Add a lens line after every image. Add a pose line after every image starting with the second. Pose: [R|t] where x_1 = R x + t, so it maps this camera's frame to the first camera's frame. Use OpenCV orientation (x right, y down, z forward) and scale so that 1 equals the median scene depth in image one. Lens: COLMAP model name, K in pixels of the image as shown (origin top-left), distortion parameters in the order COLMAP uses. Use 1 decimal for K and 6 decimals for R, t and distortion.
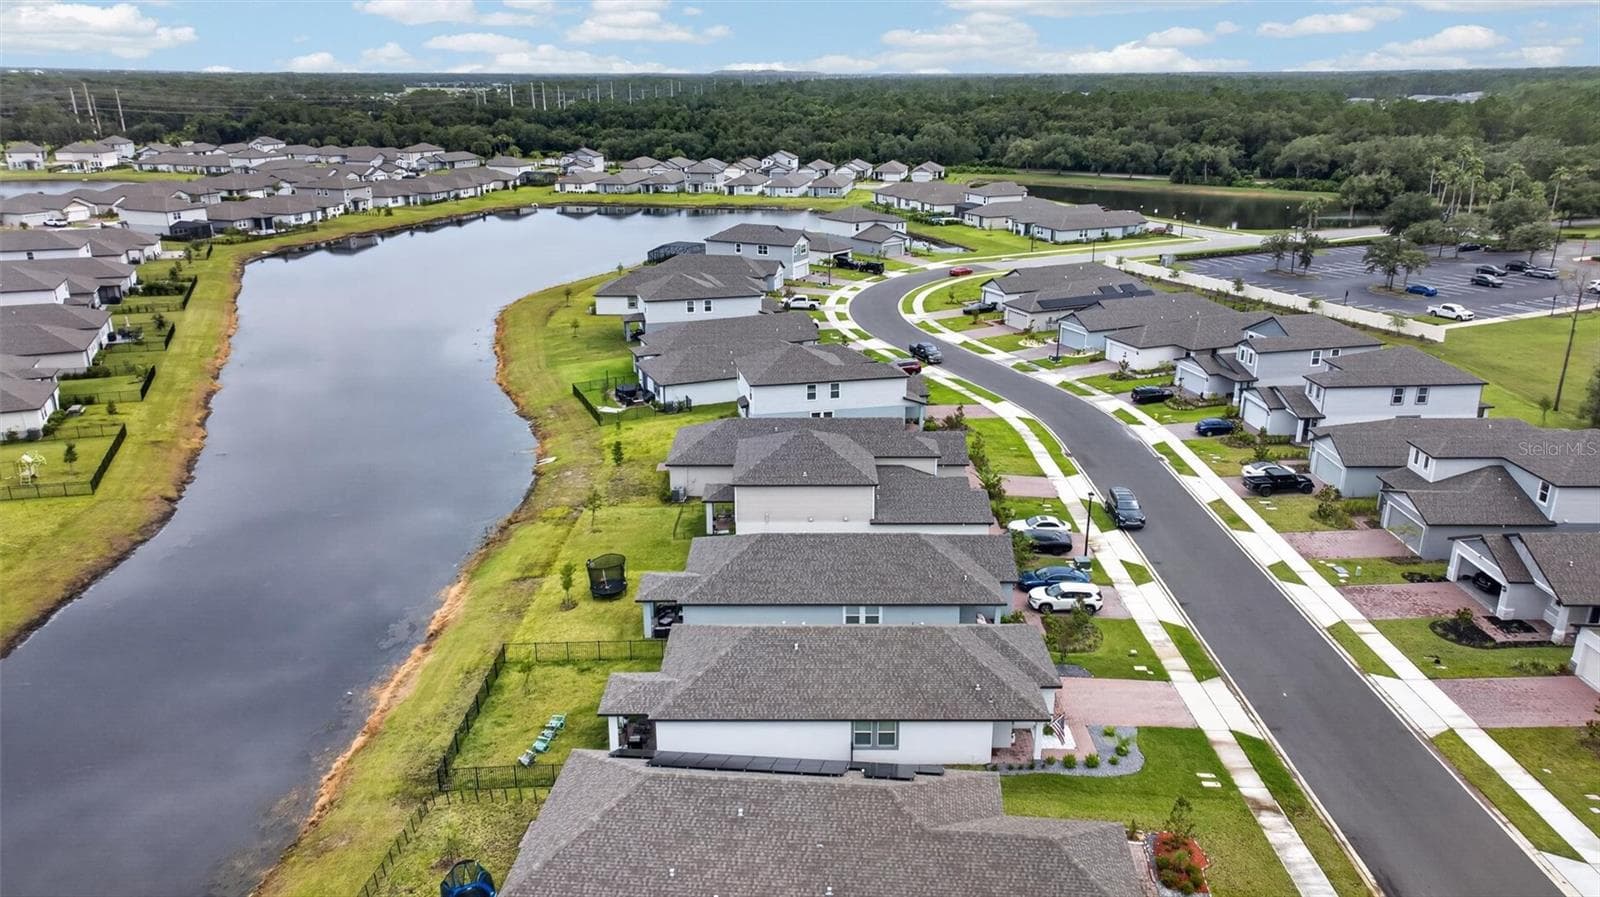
lens RADIAL K [[1097.5, 0, 806.0], [0, 1097.5, 457.5], [0, 0, 1]] dist [0.025433, 0.001315]
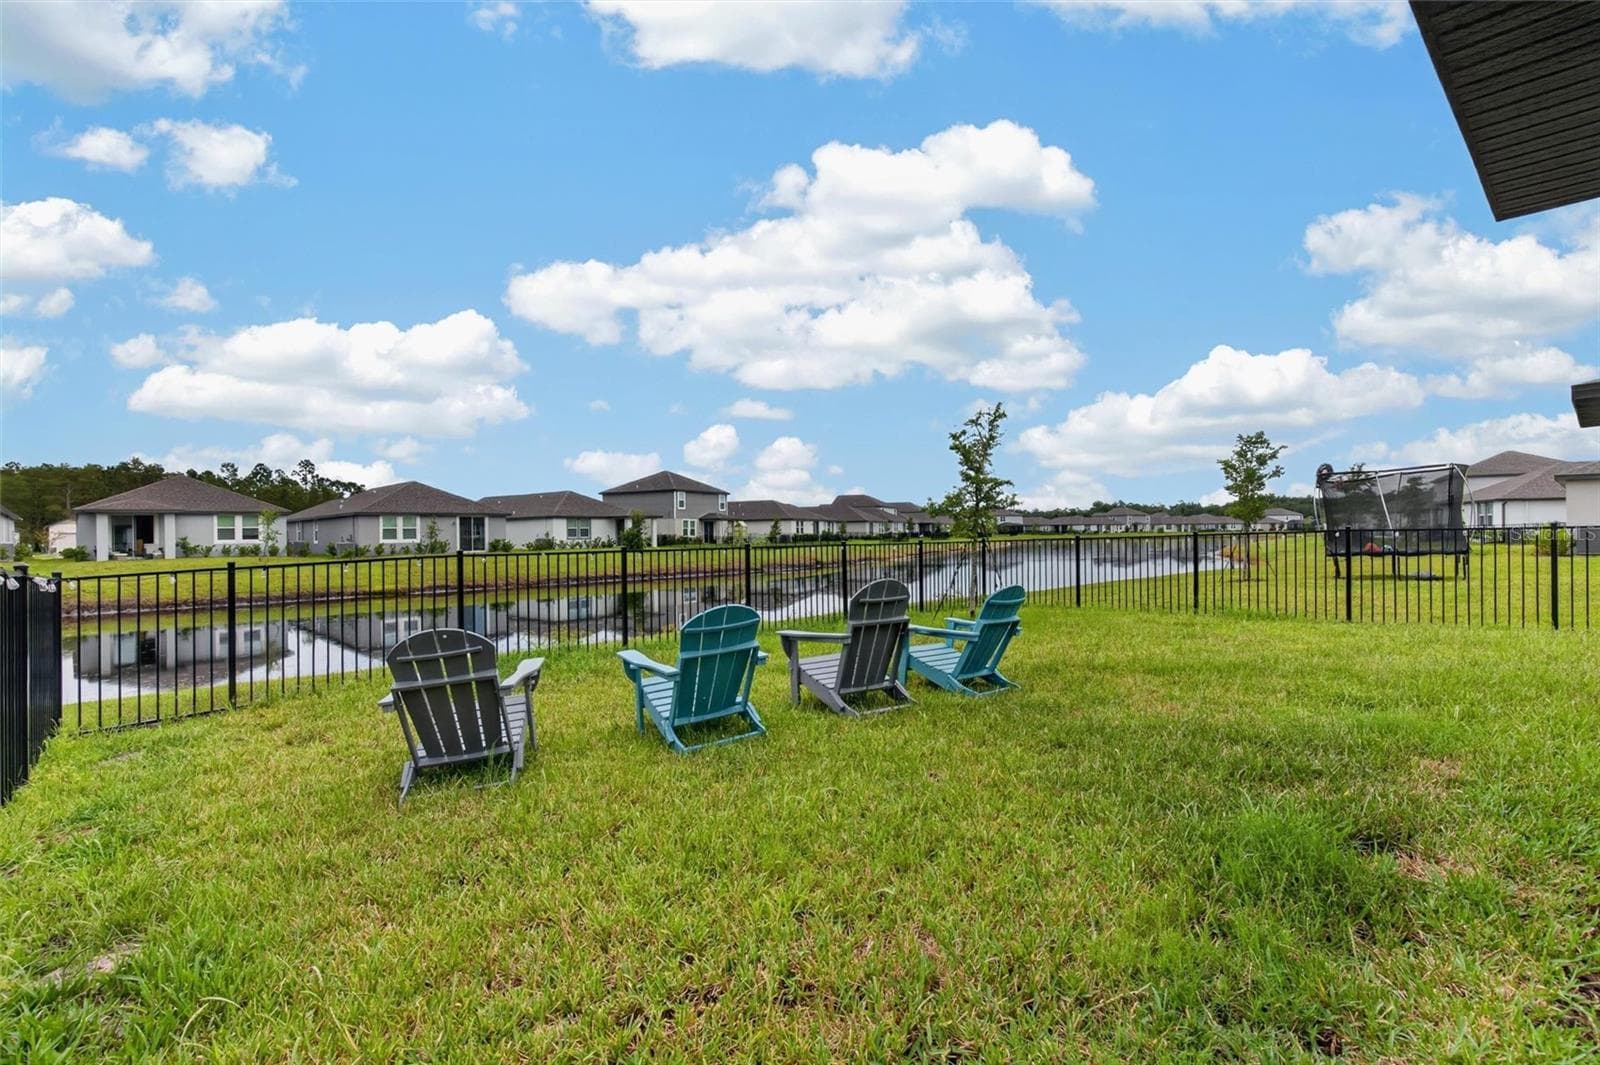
lens RADIAL K [[724.5, 0, 799.8], [0, 724.5, 531.0], [0, 0, 1]] dist [0.000055, 0.000194]
pose [[0.662381, -0.016212, -0.748992, -0.088453], [-0.229701, 0.947218, -0.223642, 0.134459], [0.713084, 0.320180, 0.623695, 0.486973]]
